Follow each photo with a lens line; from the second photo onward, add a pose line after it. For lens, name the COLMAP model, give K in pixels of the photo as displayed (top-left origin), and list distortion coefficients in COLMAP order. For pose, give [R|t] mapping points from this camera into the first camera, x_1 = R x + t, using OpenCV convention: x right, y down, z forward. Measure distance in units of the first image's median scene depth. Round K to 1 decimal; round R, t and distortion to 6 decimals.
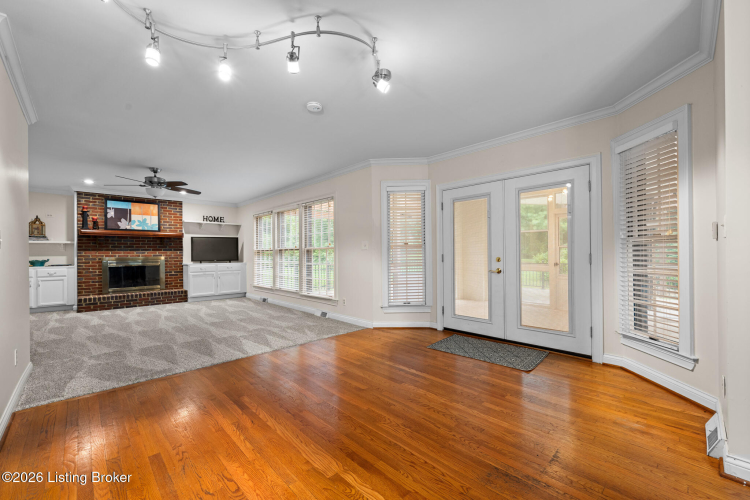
lens RADIAL K [[311.0, 0, 379.5], [0, 311.0, 251.3], [0, 0, 1]] dist [-0.008315, 0.000354]
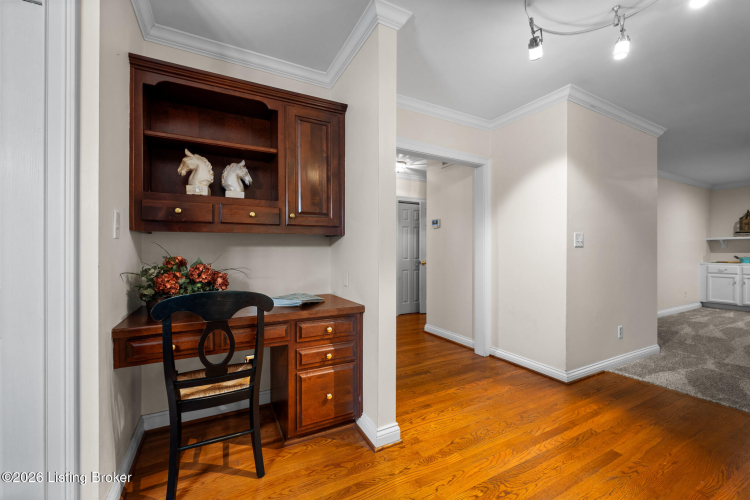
lens RADIAL K [[311.0, 0, 374.9], [0, 311.0, 251.6], [0, 0, 1]] dist [-0.008315, 0.000354]
pose [[-0.272918, 0.006143, -0.962018, 0.120301], [0.005963, 0.999971, 0.004694, 0.000957], [0.962019, -0.004455, -0.272947, 0.144455]]
